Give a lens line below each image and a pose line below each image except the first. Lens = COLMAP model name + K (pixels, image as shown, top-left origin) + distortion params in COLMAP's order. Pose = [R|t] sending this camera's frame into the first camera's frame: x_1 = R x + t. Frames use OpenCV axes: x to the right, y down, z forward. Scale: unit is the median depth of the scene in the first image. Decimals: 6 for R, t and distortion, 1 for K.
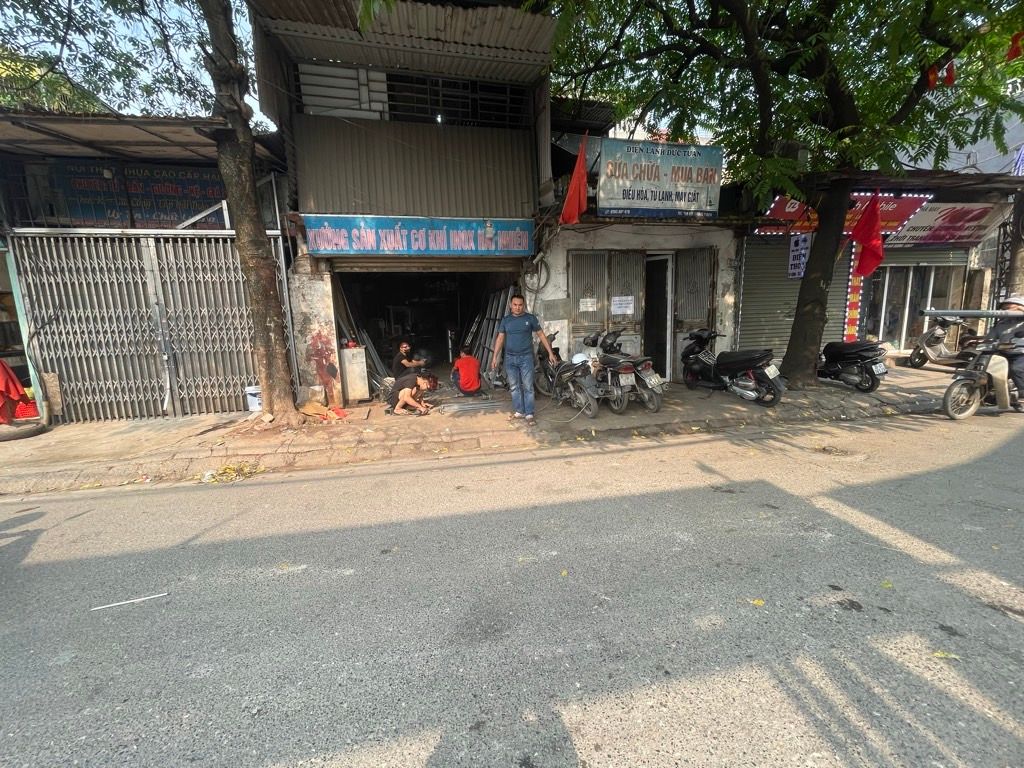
lens RADIAL K [[411.5, 0, 518.2], [0, 411.5, 386.2], [0, 0, 1]] dist [-0.003646, 0.000454]
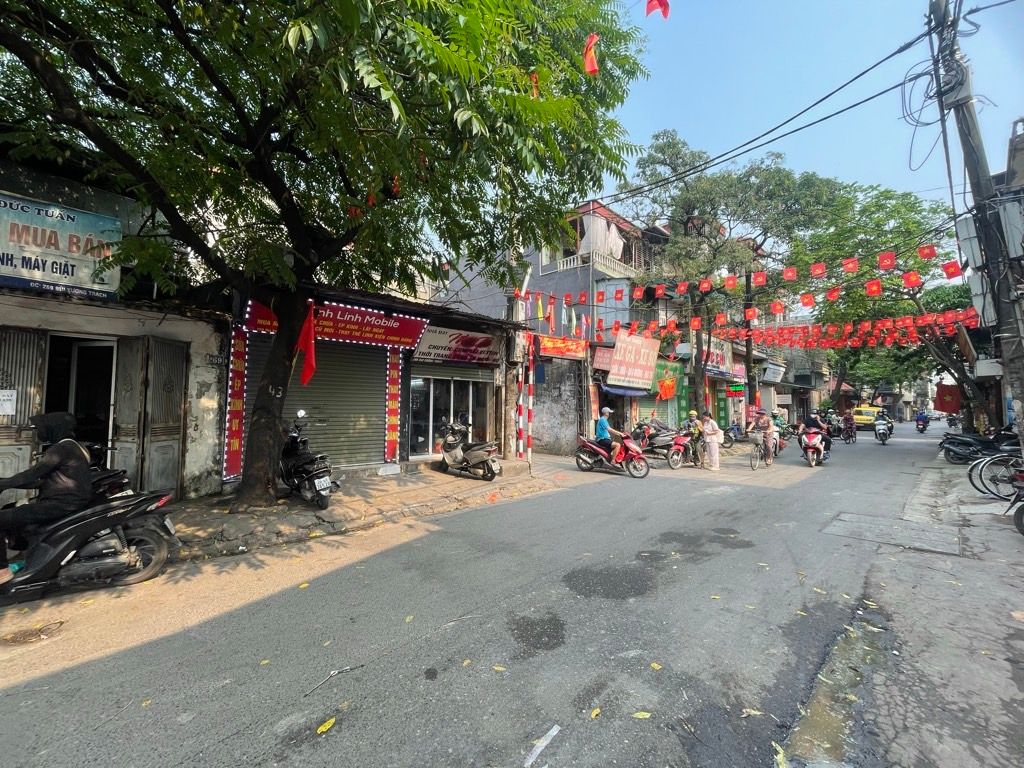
lens RADIAL K [[411.5, 0, 513.1], [0, 411.5, 386.0], [0, 0, 1]] dist [-0.003646, 0.000454]
pose [[0.842846, 0.068240, 0.533810, 0.726489], [0.052743, 0.976678, -0.208130, -0.041252], [-0.535563, 0.203576, 0.819590, -0.034847]]
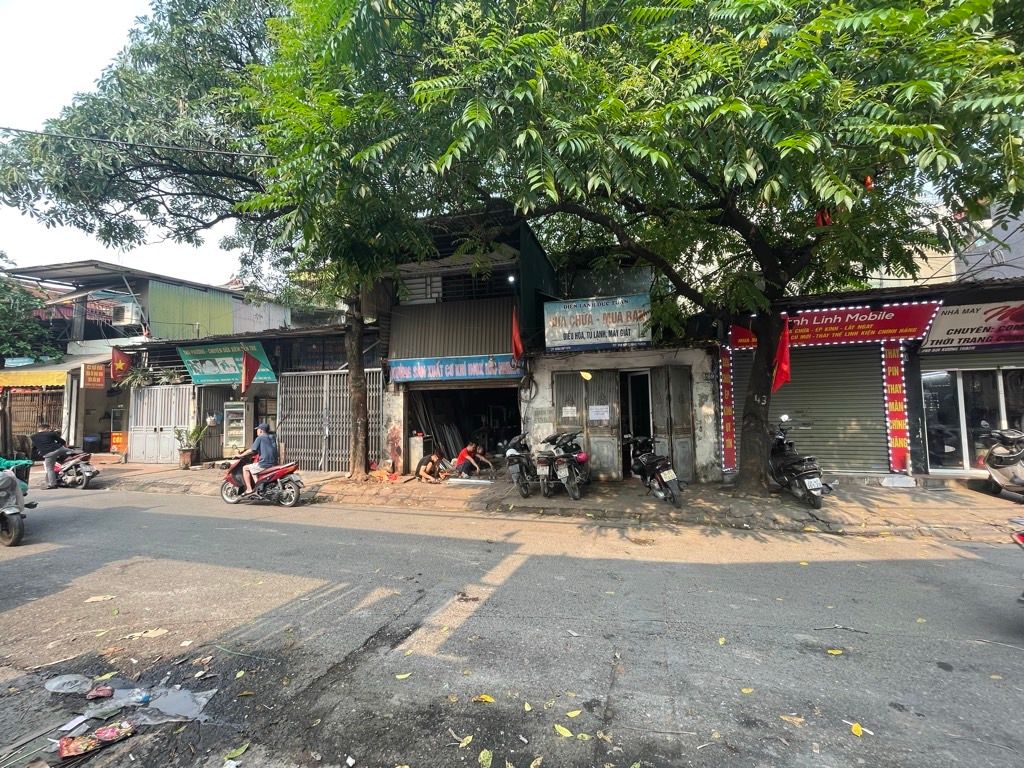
lens RADIAL K [[411.5, 0, 511.6], [0, 411.5, 385.0], [0, 0, 1]] dist [-0.003646, 0.000454]
pose [[0.885053, -0.011019, -0.465360, 0.694536], [-0.088746, 0.977389, -0.191926, -0.021107], [0.456952, 0.211164, 0.864063, -0.235731]]
